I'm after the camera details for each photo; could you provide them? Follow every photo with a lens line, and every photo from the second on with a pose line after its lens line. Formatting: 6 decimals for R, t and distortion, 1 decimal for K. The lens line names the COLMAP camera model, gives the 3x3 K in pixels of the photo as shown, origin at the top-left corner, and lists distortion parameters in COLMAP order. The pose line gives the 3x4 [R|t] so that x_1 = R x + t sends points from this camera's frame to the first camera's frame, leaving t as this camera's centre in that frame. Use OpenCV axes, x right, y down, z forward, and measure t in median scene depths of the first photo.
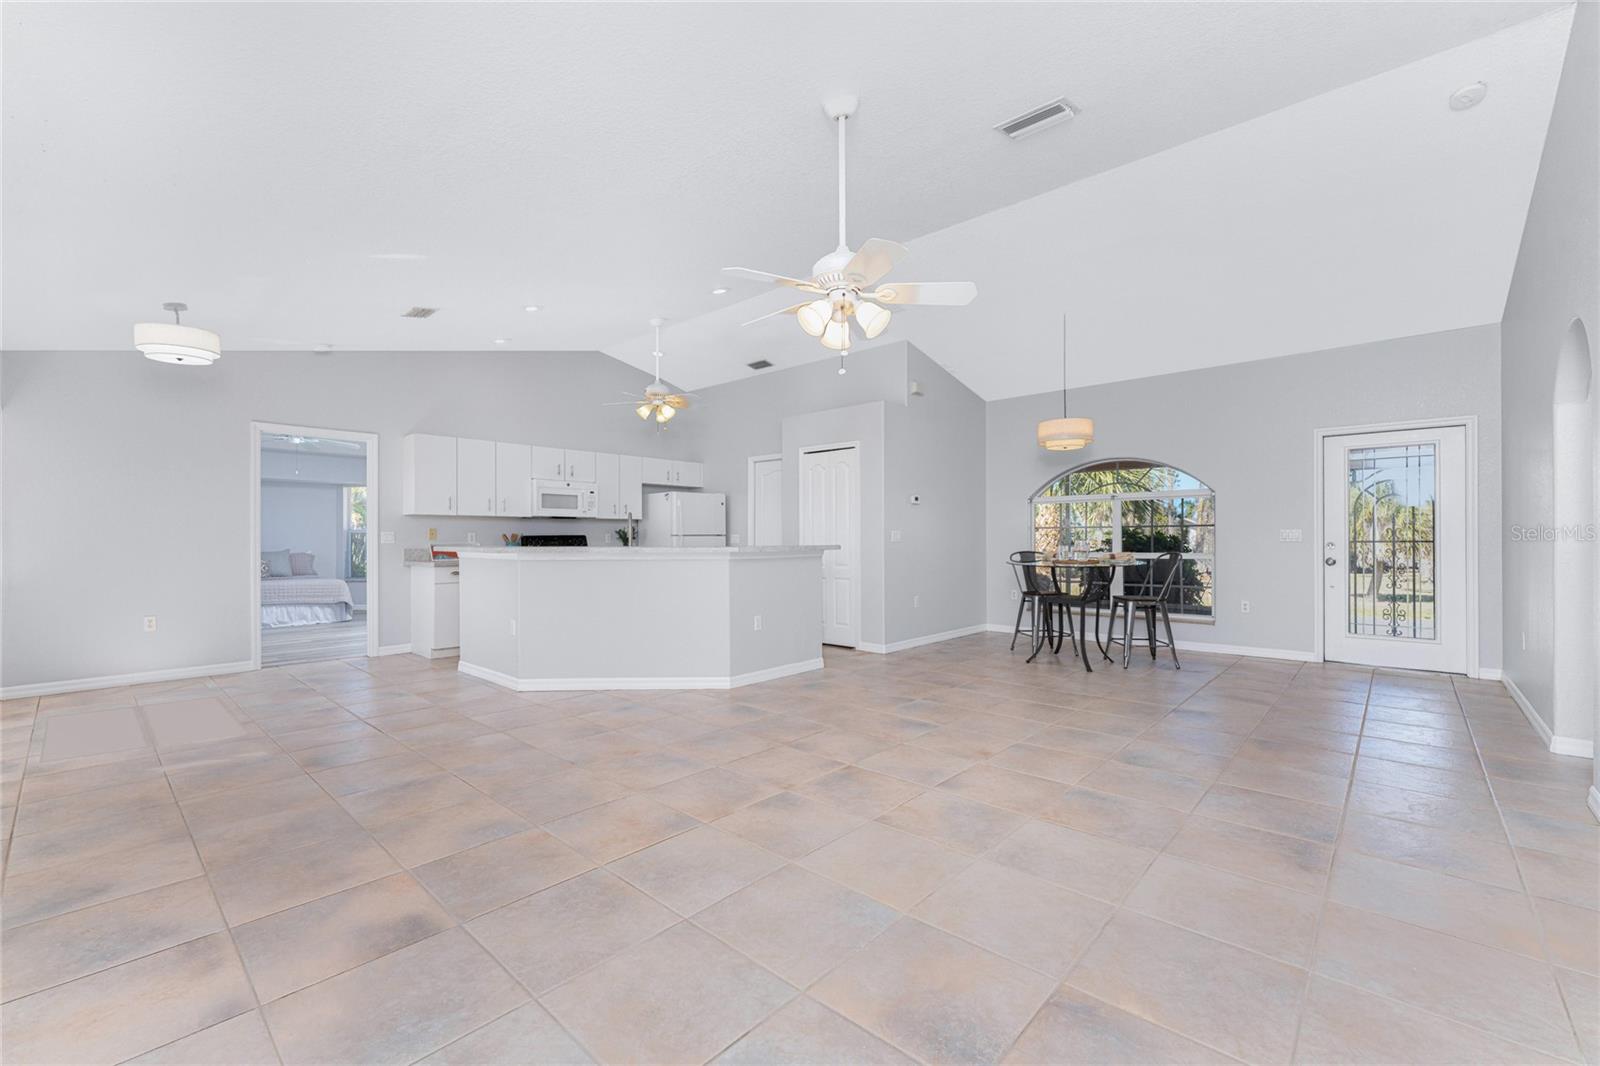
lens RADIAL K [[664.2, 0, 794.1], [0, 664.2, 539.8], [0, 0, 1]] dist [-0.000463, -0.000234]
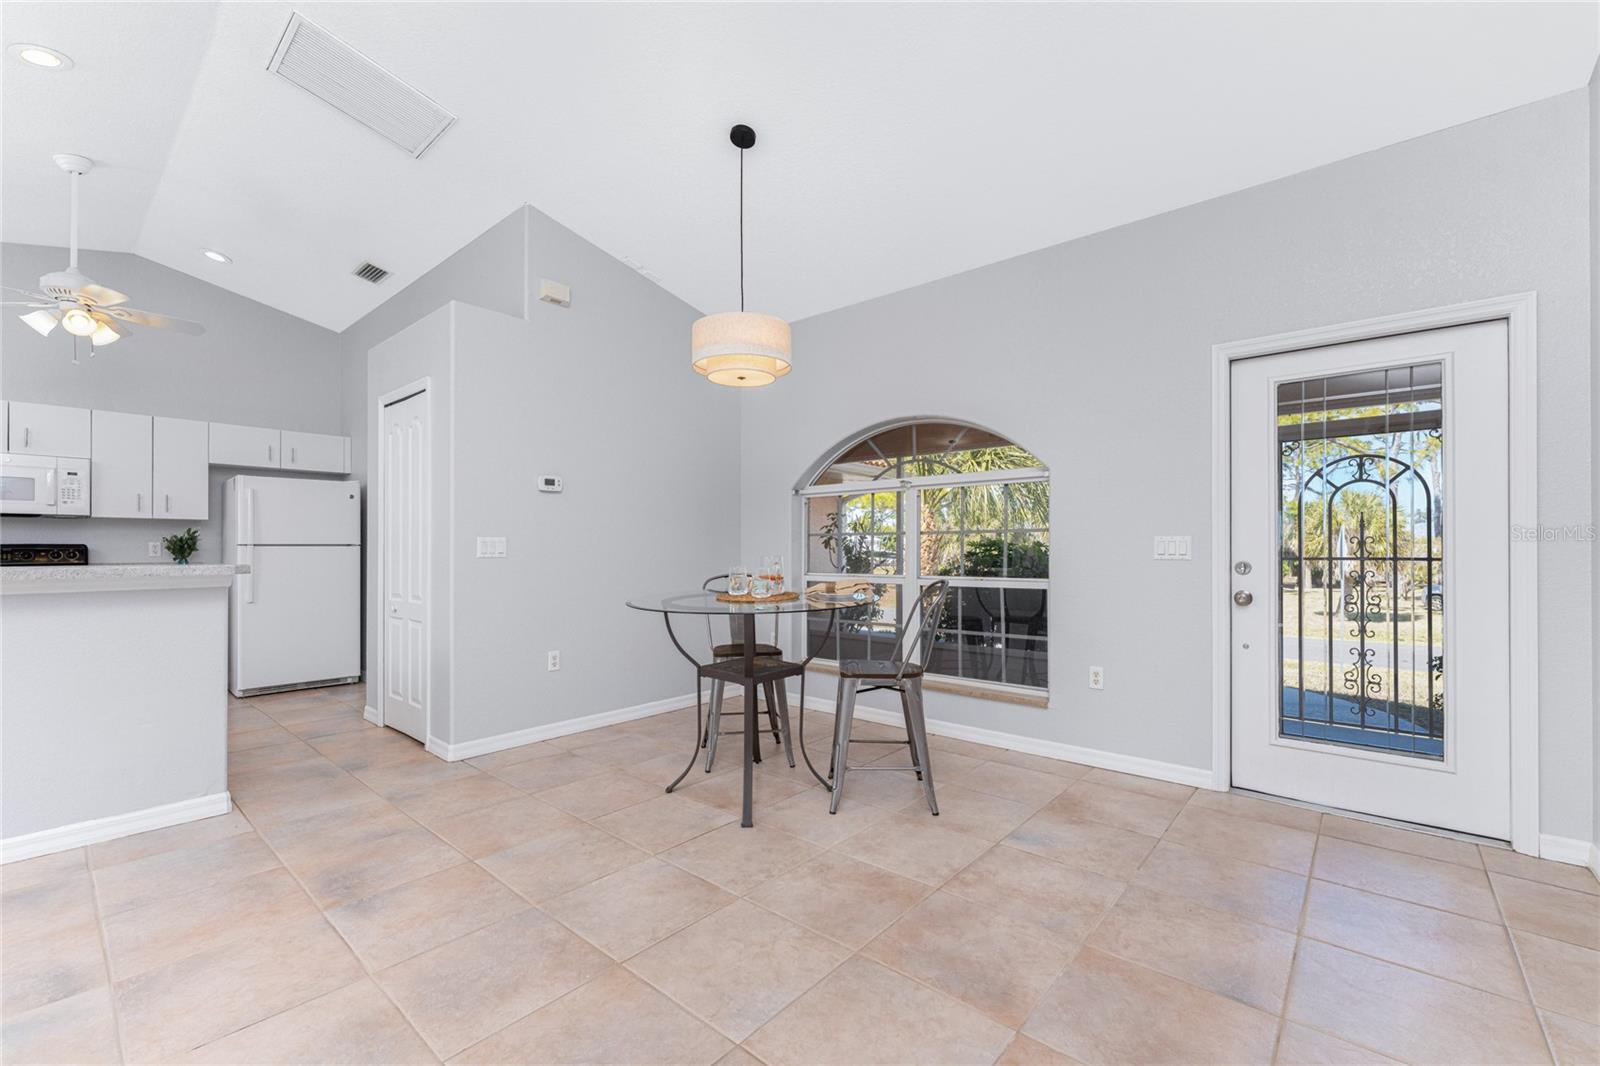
lens RADIAL K [[660.8, 0, 794.4], [0, 660.8, 548.6], [0, 0, 1]] dist [-0.001833, -0.000413]
pose [[0.999734, 0.003522, 0.022780, 0.399645], [-0.003426, 0.999985, -0.004219, -0.002824], [-0.022795, 0.004140, 0.999732, 0.440570]]
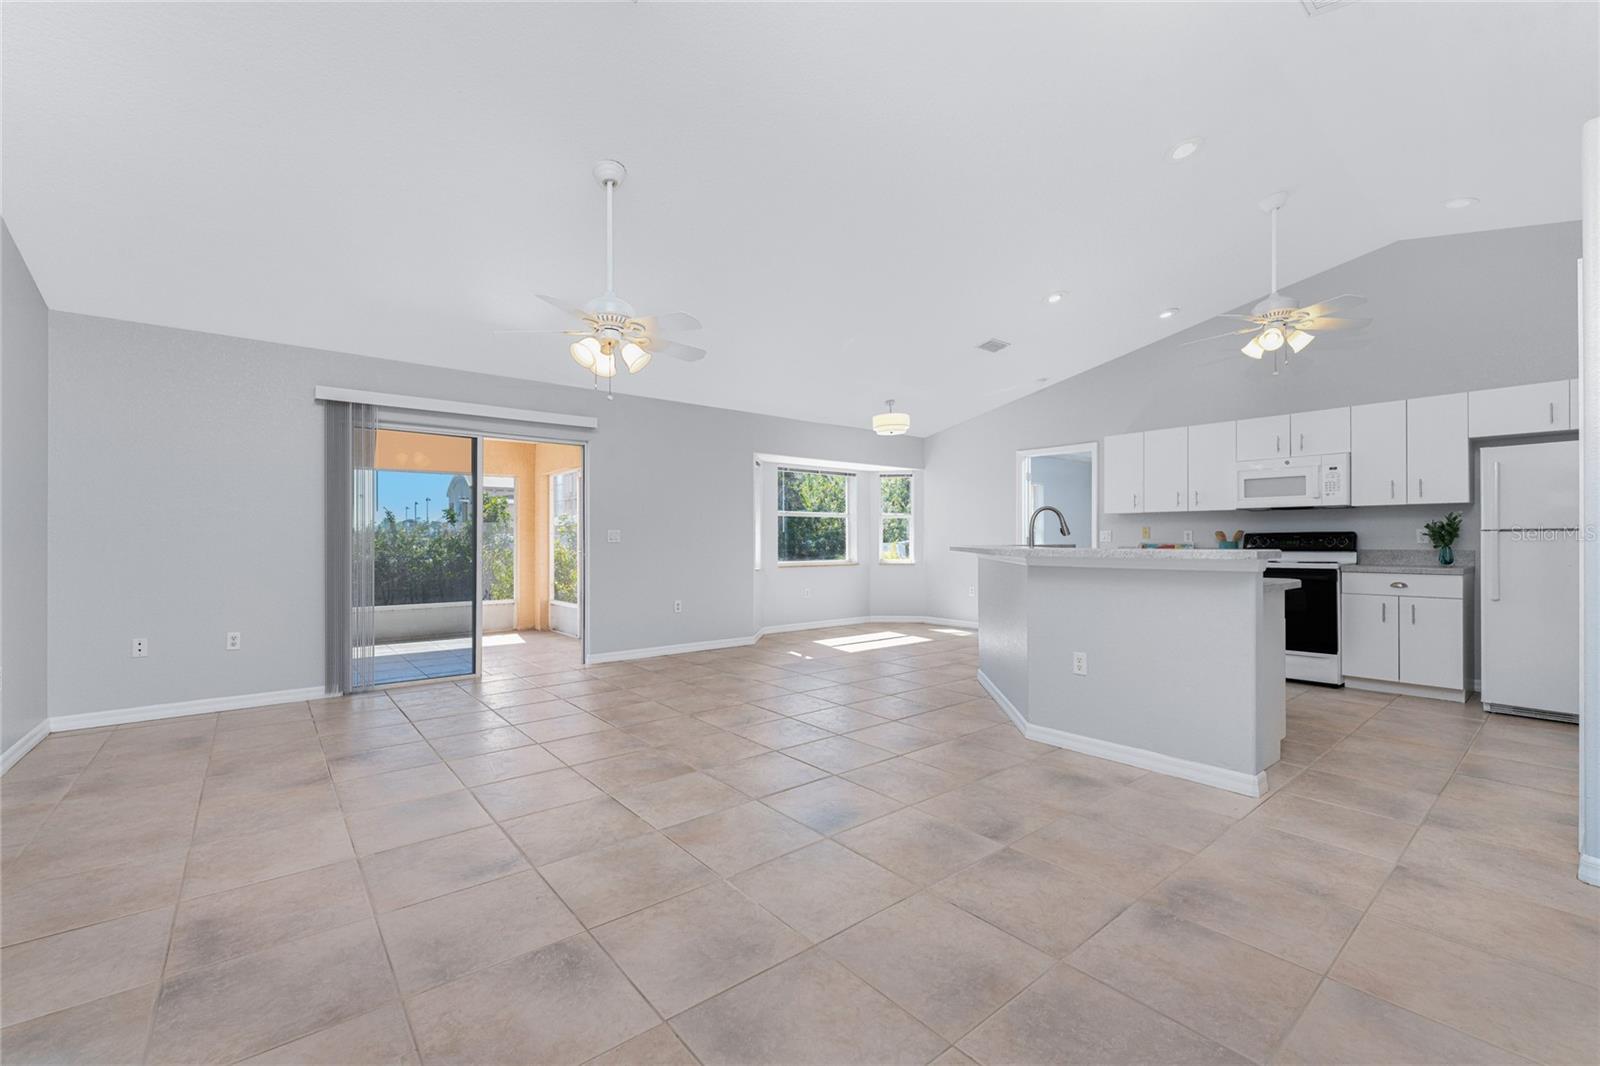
lens RADIAL K [[664.2, 0, 794.1], [0, 664.2, 539.8], [0, 0, 1]] dist [-0.000463, -0.000234]
pose [[-0.148959, 0.003320, -0.988838, 0.515501], [-0.000056, 0.999994, 0.003366, -0.001118], [0.988843, 0.000557, -0.148958, 0.646661]]
